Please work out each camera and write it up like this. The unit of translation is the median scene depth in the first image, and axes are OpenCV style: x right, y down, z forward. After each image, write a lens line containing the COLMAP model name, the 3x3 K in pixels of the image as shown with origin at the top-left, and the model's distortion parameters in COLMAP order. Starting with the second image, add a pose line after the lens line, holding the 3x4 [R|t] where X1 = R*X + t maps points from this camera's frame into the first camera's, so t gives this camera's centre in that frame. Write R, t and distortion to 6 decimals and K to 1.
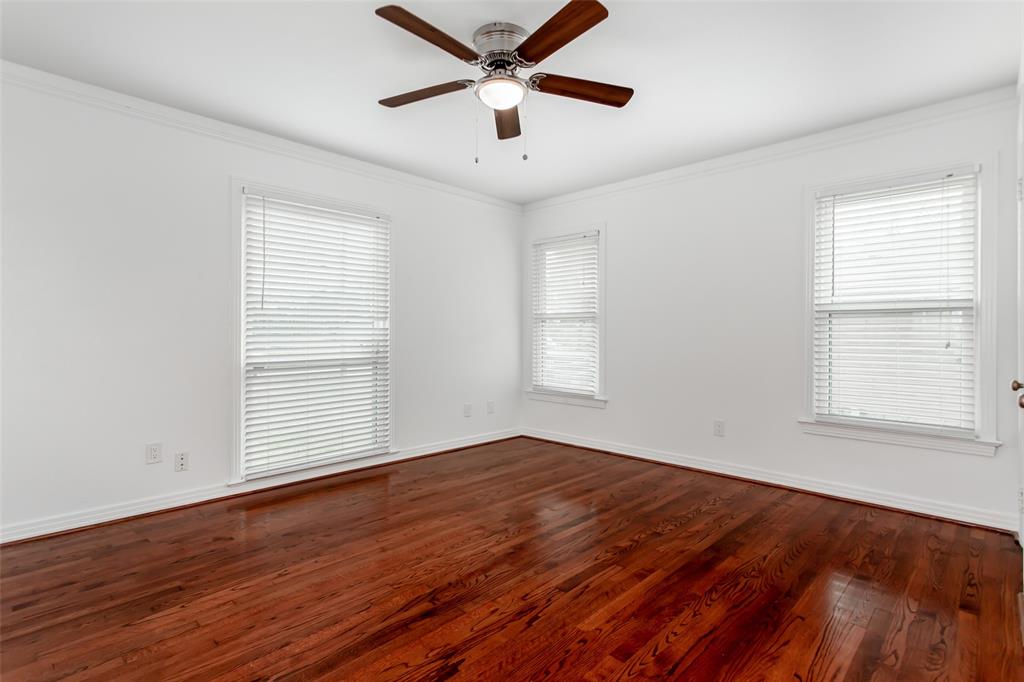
lens RADIAL K [[492.8, 0, 511.2], [0, 492.8, 331.1], [0, 0, 1]] dist [-0.002786, 0.002316]
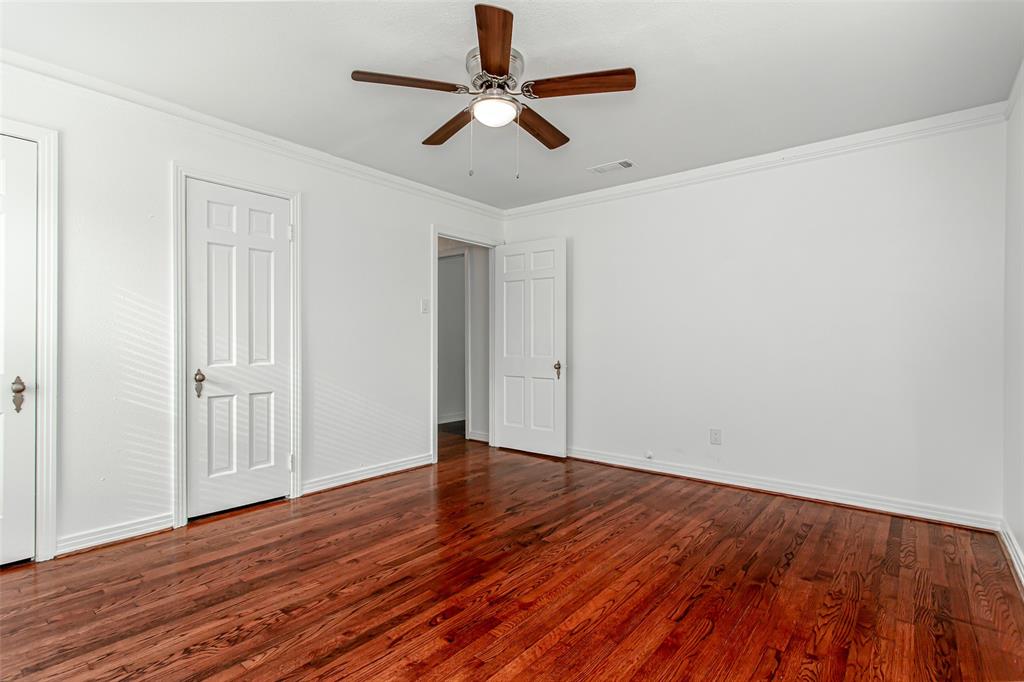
lens RADIAL K [[492.8, 0, 511.9], [0, 492.8, 343.0], [0, 0, 1]] dist [-0.002786, 0.002316]
pose [[-0.996618, -0.003459, -0.082097, 0.022567], [-0.003147, 0.999987, -0.003928, 0.009852], [0.082110, -0.003656, -0.996617, 1.889086]]
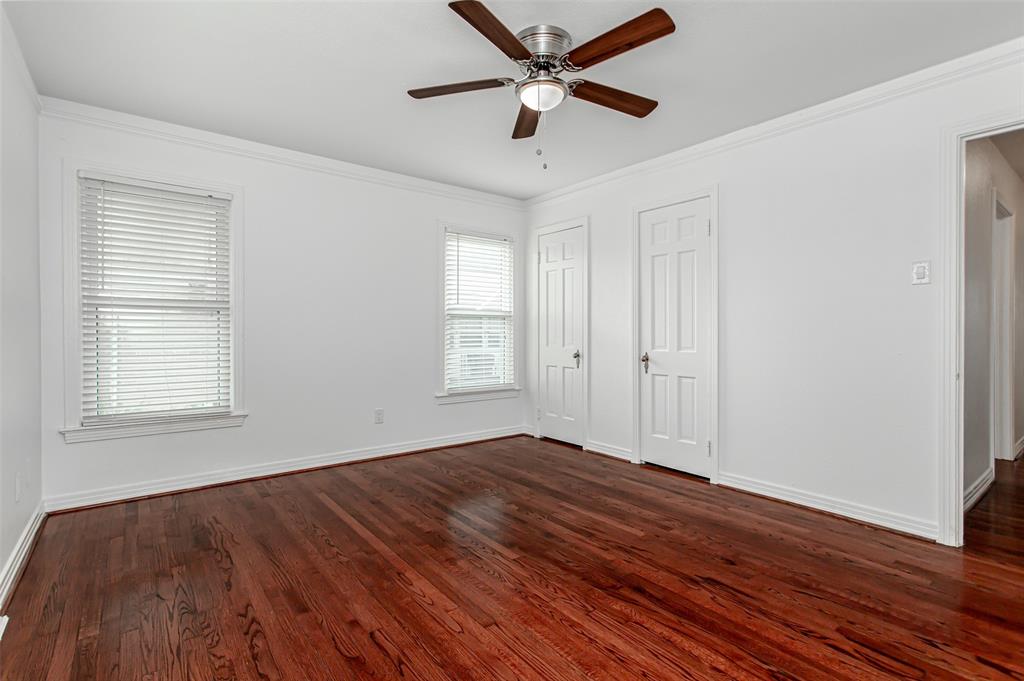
lens RADIAL K [[492.8, 0, 512.0], [0, 492.8, 339.7], [0, 0, 1]] dist [-0.002786, 0.002316]
pose [[0.132767, -0.019928, 0.990947, -0.960309], [-0.008814, 0.999735, 0.021285, -0.000018], [-0.991108, -0.011560, 0.132556, 0.859153]]
